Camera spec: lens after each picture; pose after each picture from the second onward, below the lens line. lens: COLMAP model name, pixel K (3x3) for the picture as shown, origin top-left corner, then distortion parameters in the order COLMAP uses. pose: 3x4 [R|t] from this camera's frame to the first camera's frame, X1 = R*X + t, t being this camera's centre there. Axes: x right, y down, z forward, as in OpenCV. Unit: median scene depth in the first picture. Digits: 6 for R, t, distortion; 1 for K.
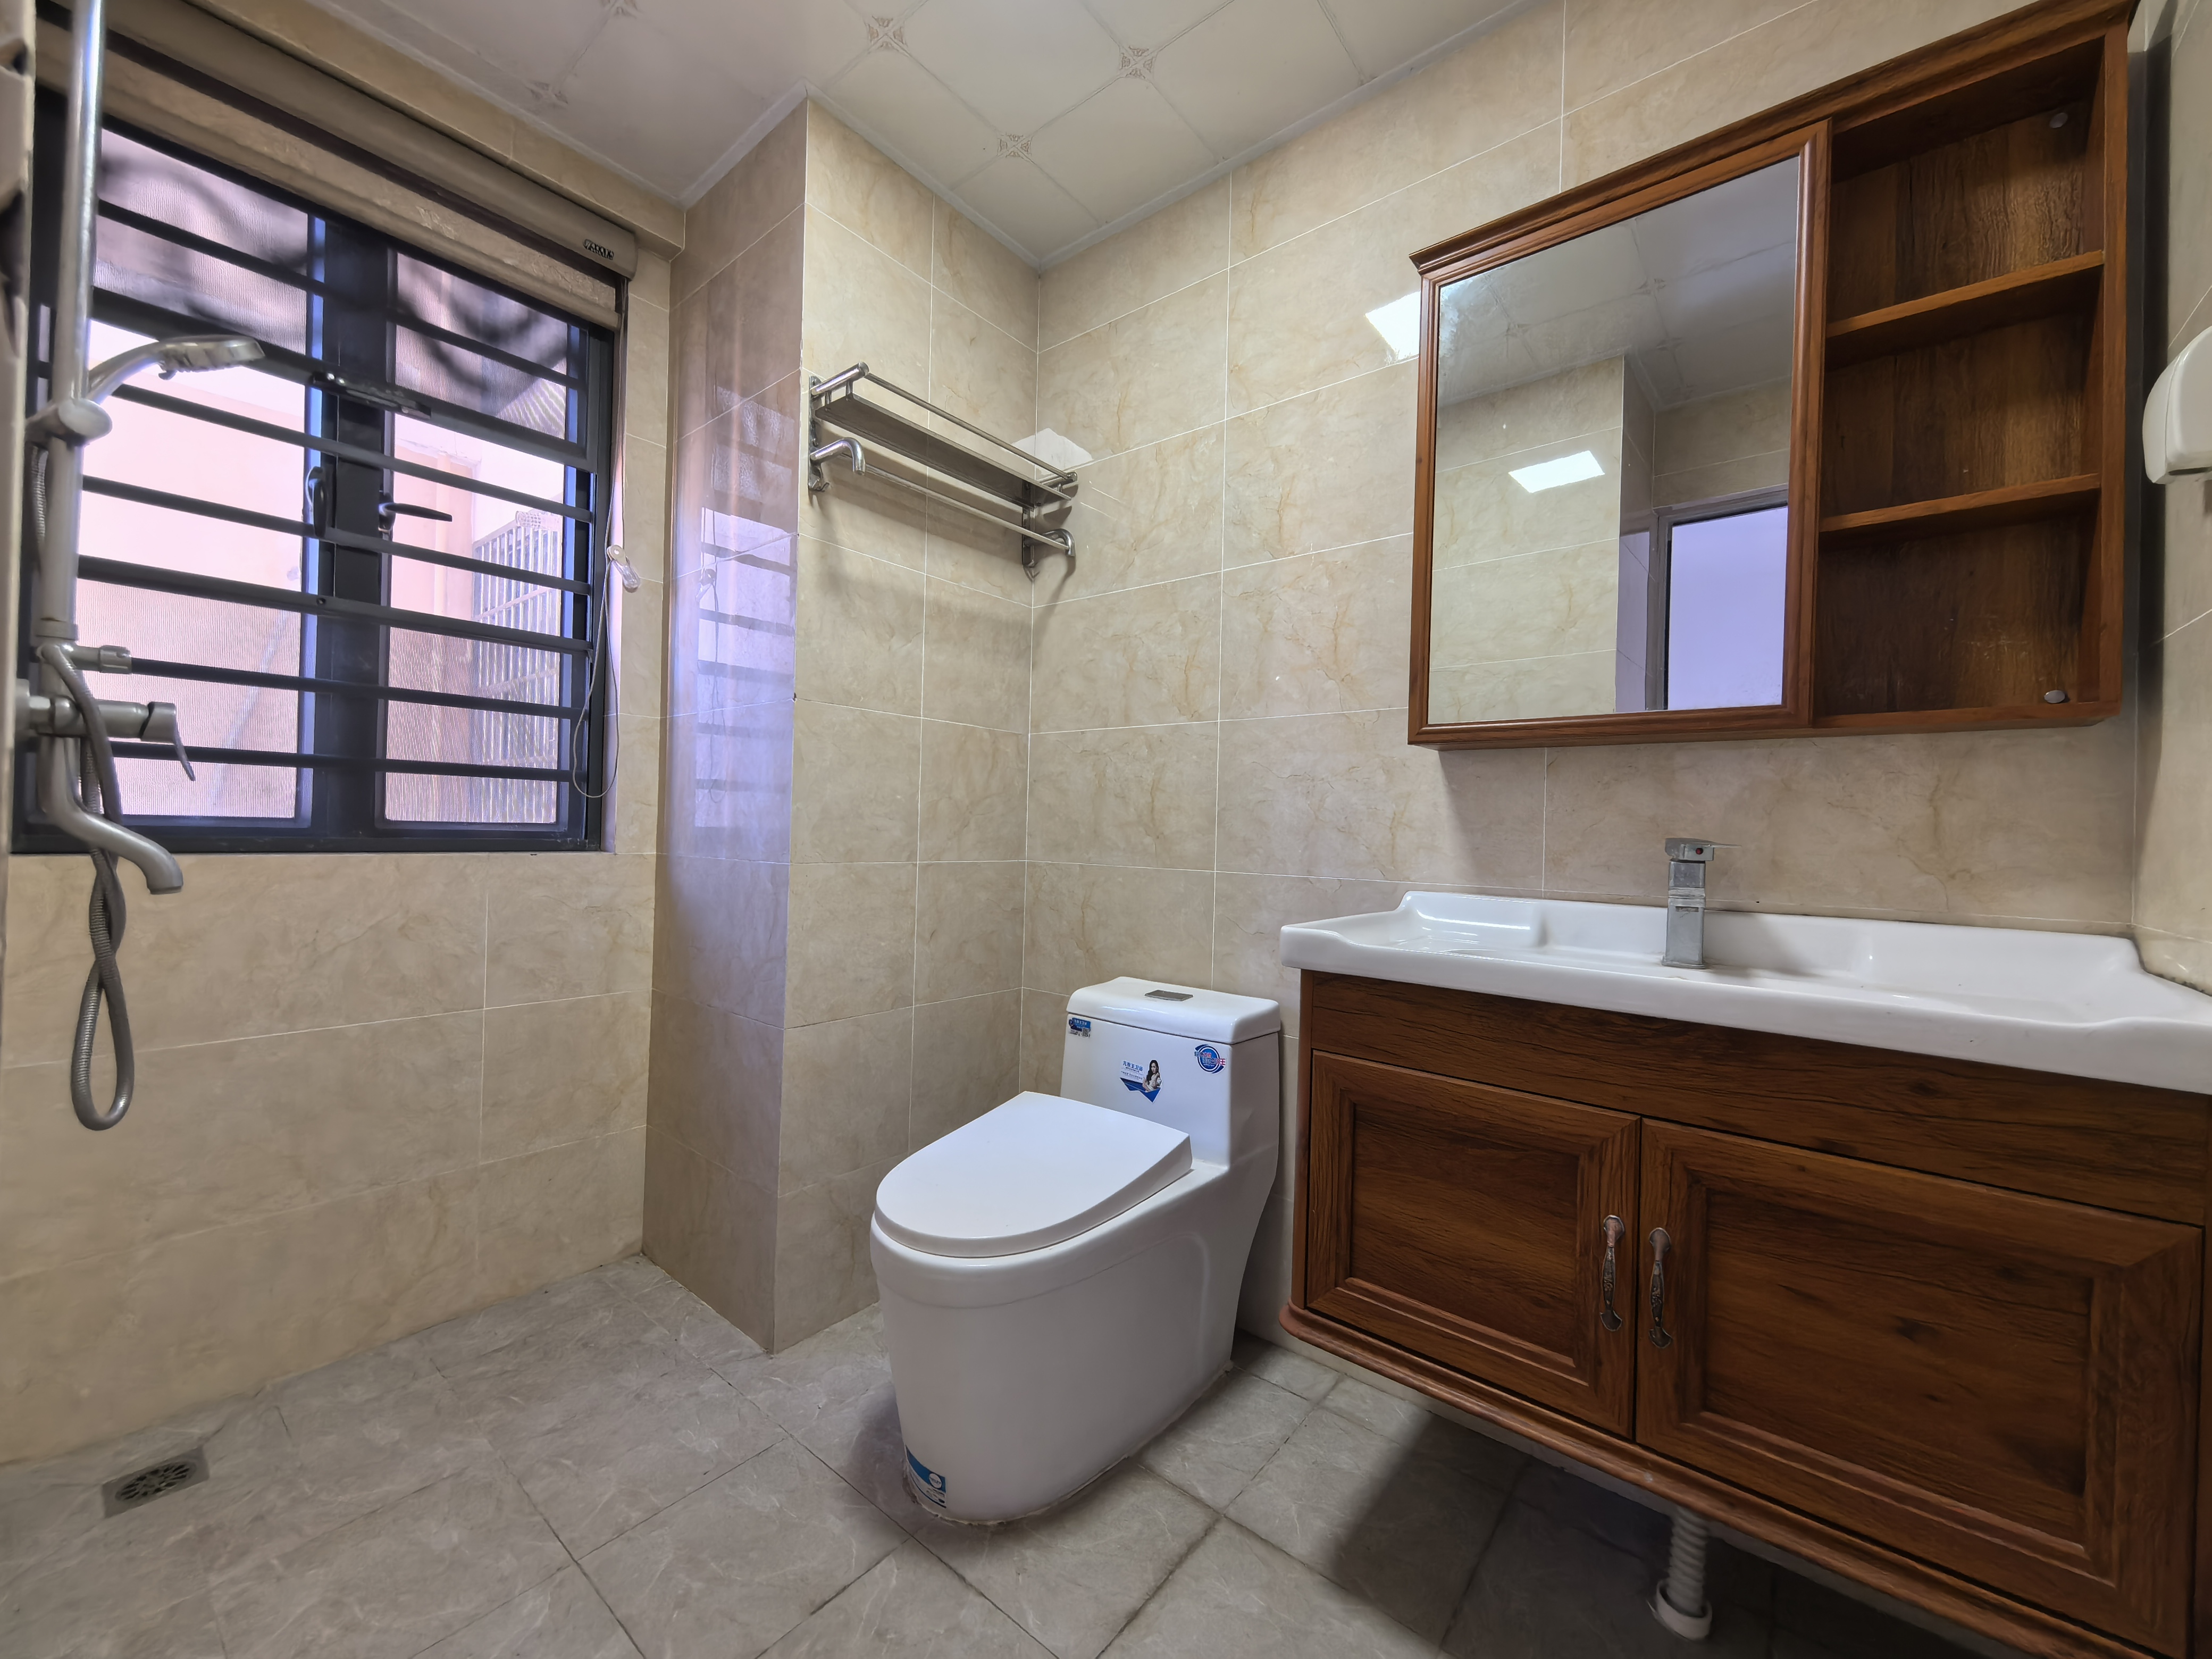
lens RADIAL K [[869.0, 0, 1106.0], [0, 869.0, 829.5], [0, 0, 1]] dist [0.001770, 0.000410]
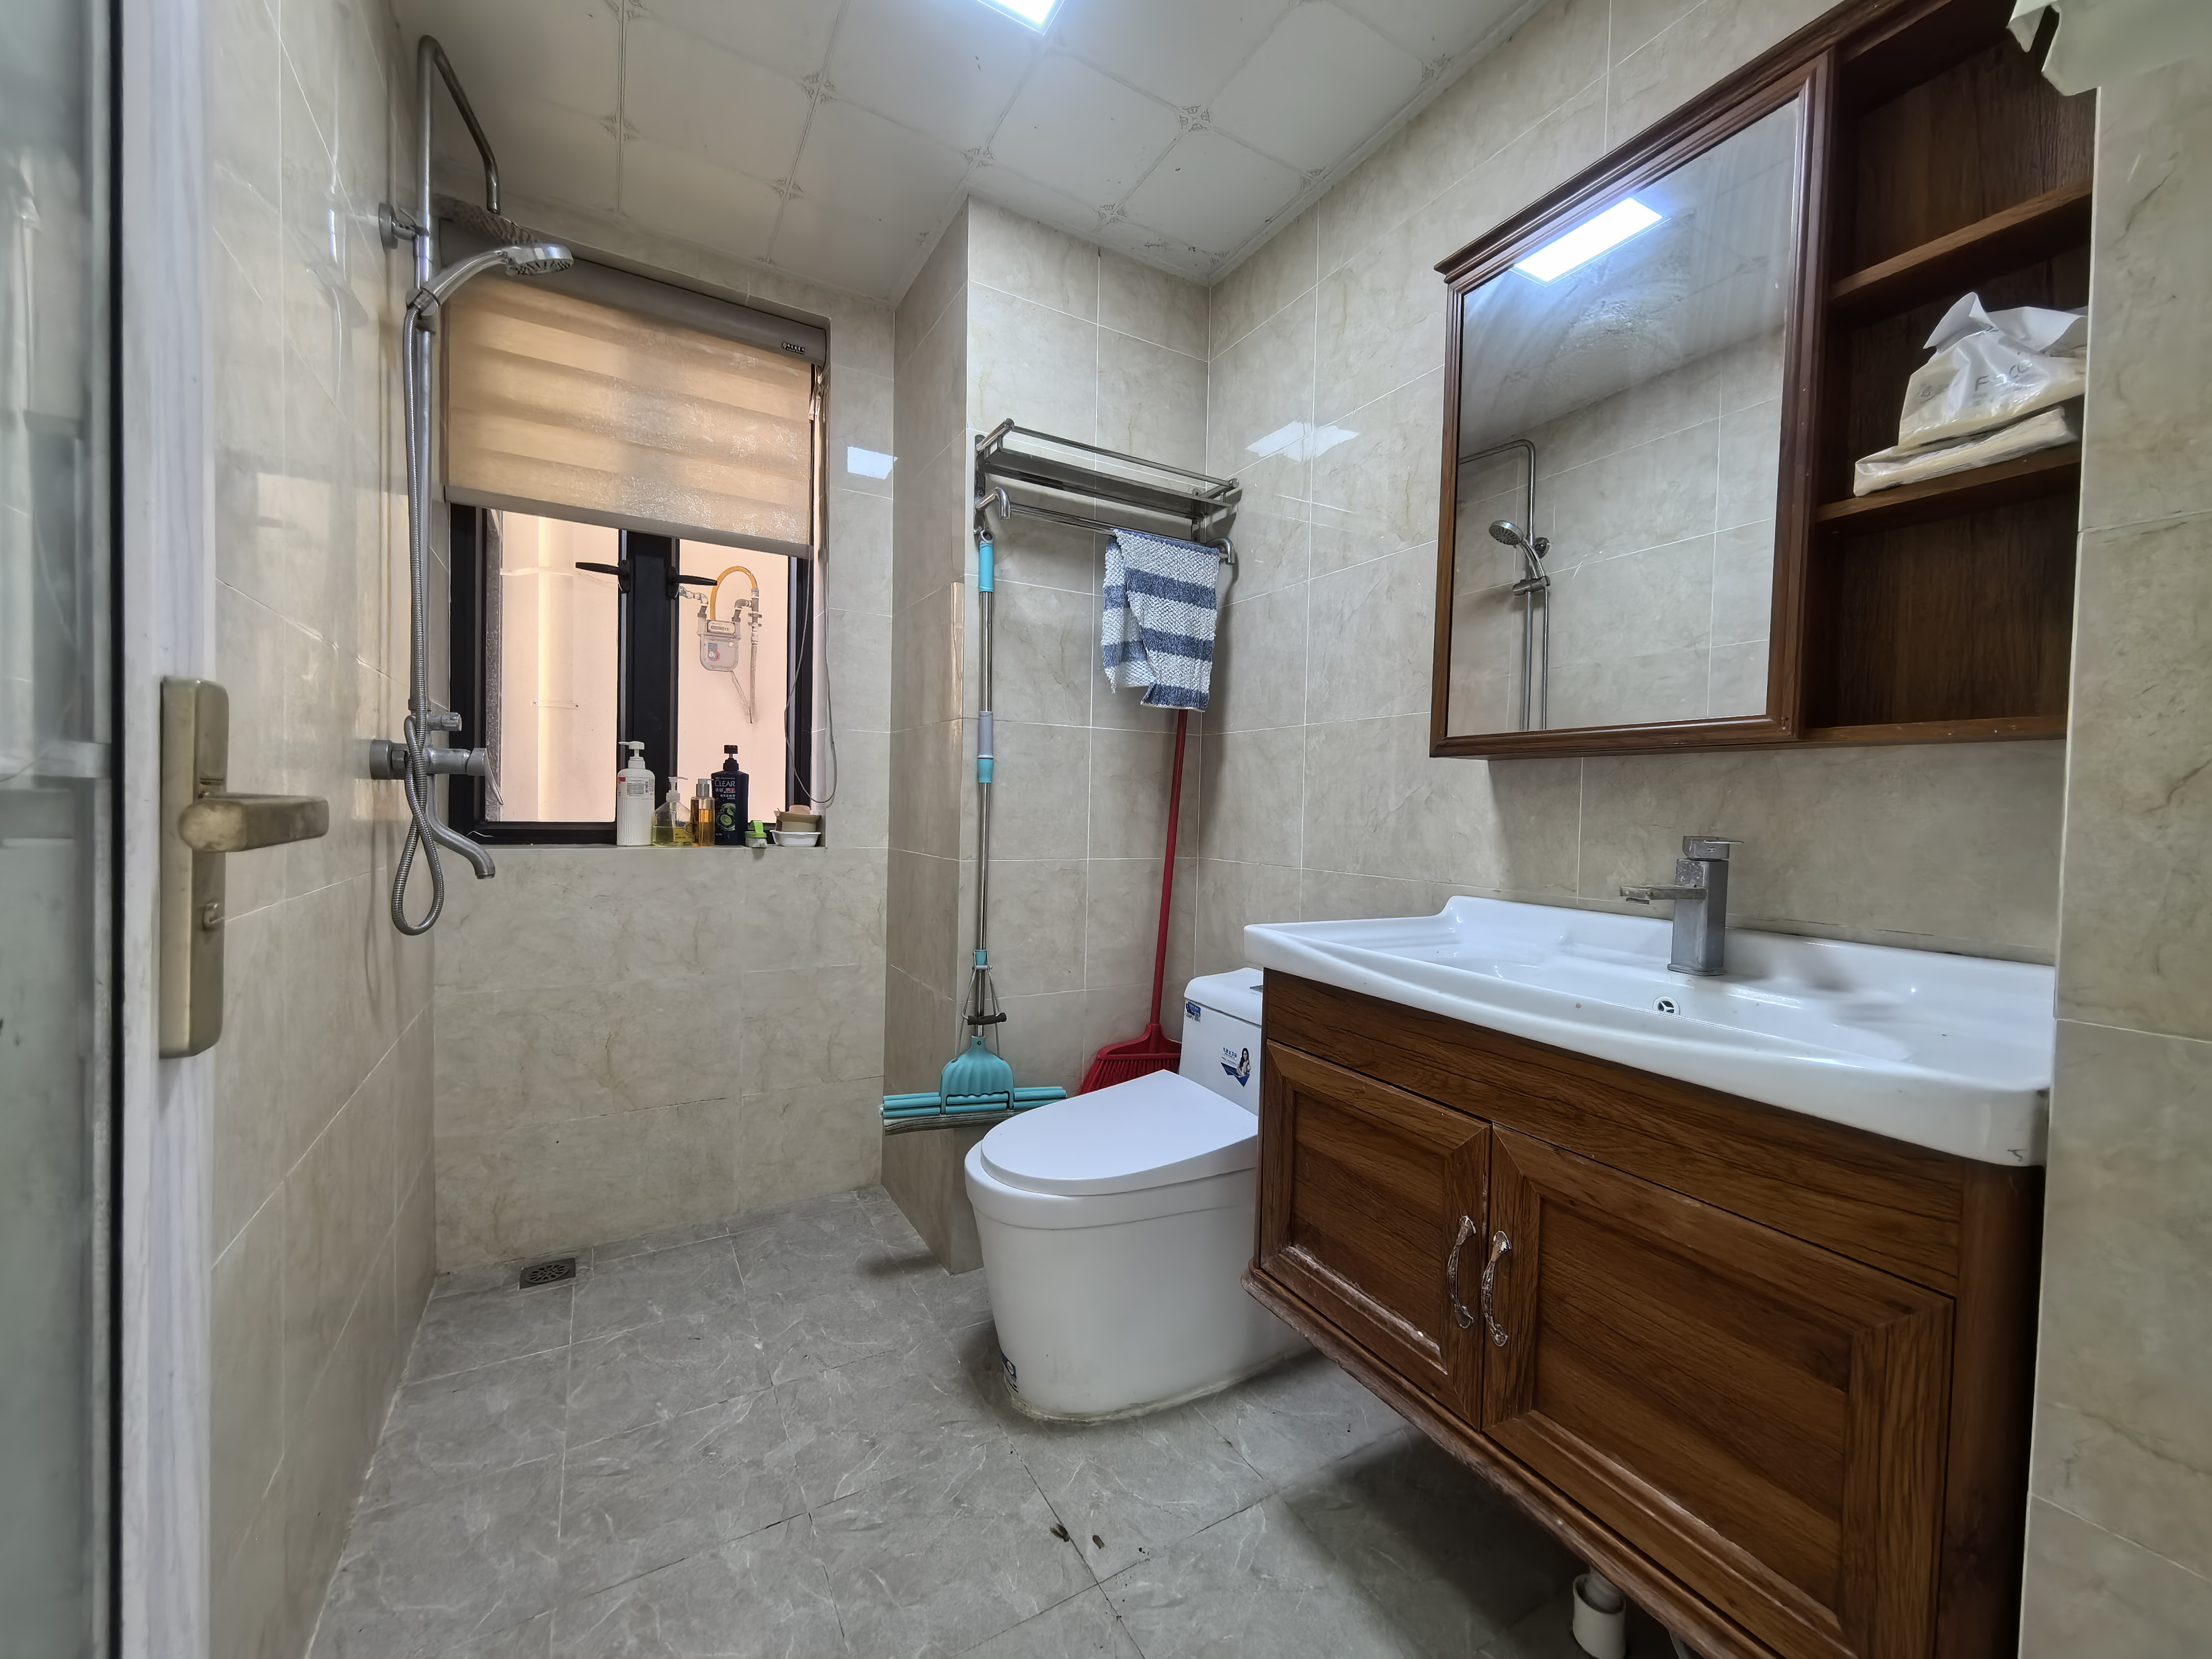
lens RADIAL K [[880.9, 0, 1113.8], [0, 880.9, 837.0], [0, 0, 1]] dist [-0.001233, 0.007467]
pose [[0.946191, 0.008669, -0.323492, 0.245815], [-0.000679, 0.999692, 0.024805, -0.019435], [0.323608, -0.023251, 0.945906, -0.065919]]
